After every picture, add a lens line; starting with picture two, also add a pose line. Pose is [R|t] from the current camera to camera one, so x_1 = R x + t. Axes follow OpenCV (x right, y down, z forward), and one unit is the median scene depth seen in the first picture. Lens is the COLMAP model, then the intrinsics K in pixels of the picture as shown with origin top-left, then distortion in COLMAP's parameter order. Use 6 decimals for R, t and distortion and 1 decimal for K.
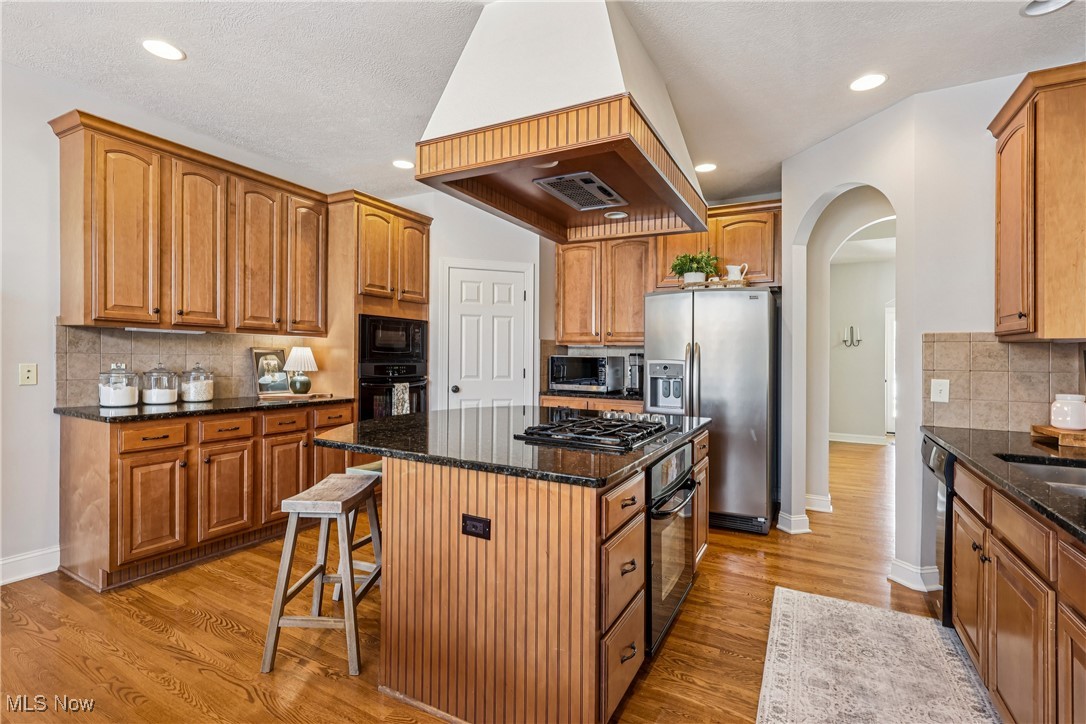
lens RADIAL K [[503.0, 0, 545.5], [0, 503.0, 361.4], [0, 0, 1]] dist [-0.005730, 0.000705]
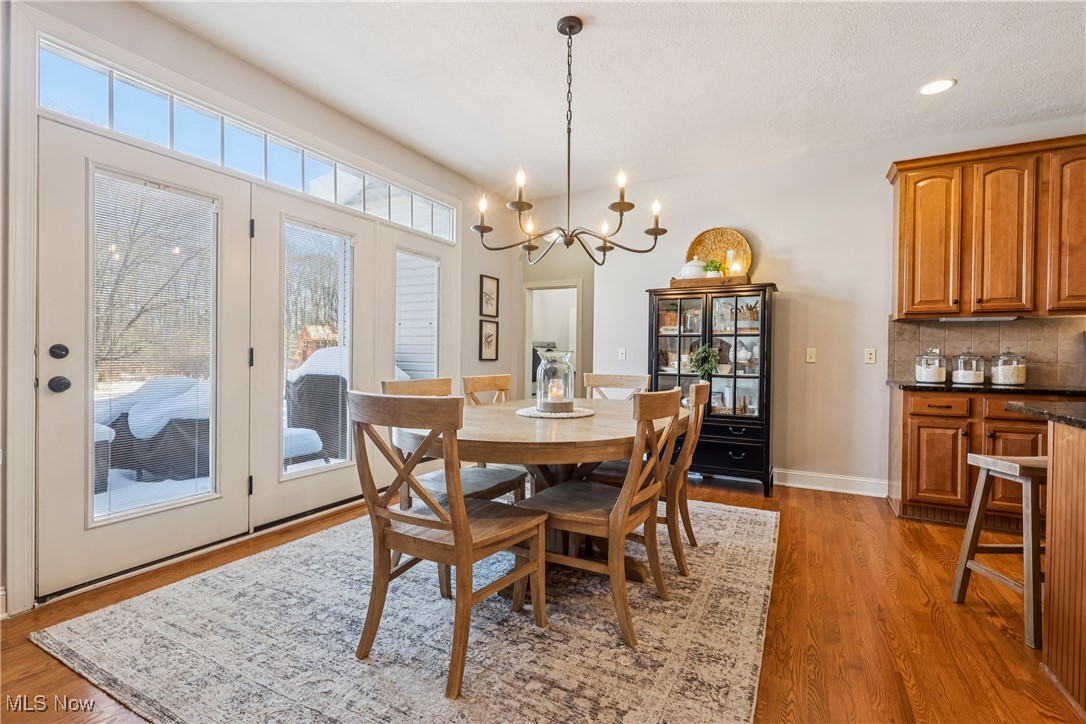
lens RADIAL K [[503.0, 0, 541.2], [0, 503.0, 361.5], [0, 0, 1]] dist [-0.005730, 0.000705]
pose [[0.016495, -0.008741, -0.999826, 0.373205], [-0.015337, 0.999842, -0.008995, 0.063337], [0.999746, 0.015483, 0.016358, 0.019613]]
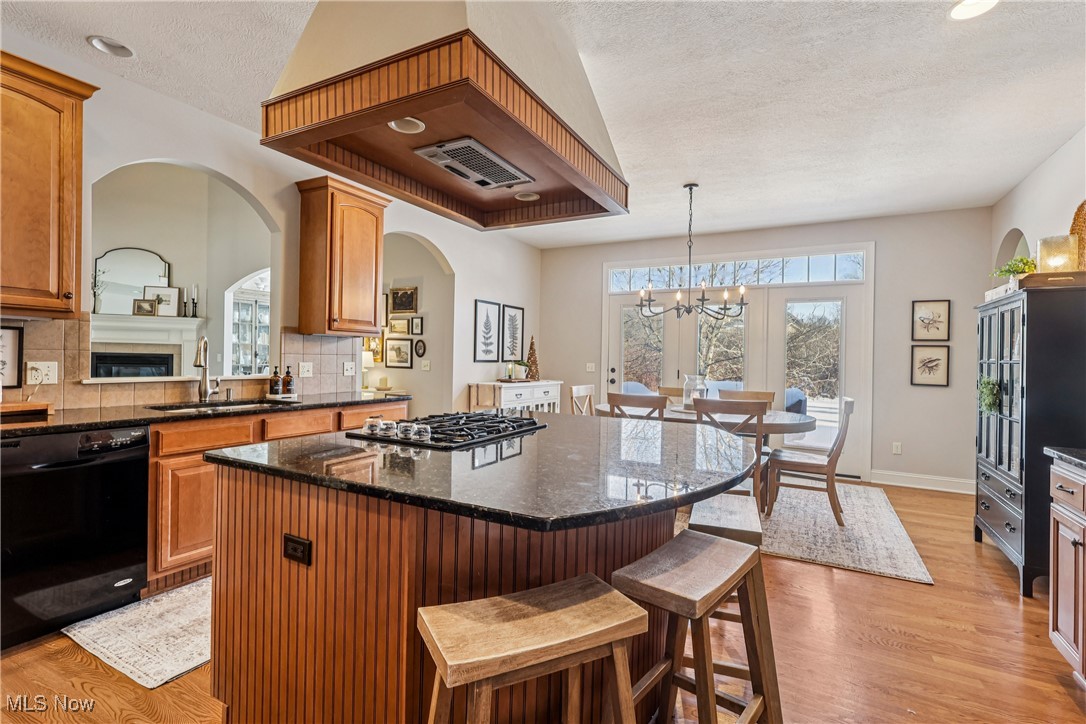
lens RADIAL K [[503.0, 0, 538.1], [0, 503.0, 359.8], [0, 0, 1]] dist [-0.005730, 0.000705]
pose [[-0.999139, -0.040151, 0.010456, -0.058568], [-0.040022, 0.999124, 0.012254, -0.008707], [-0.010938, 0.011825, -0.999870, 1.592103]]
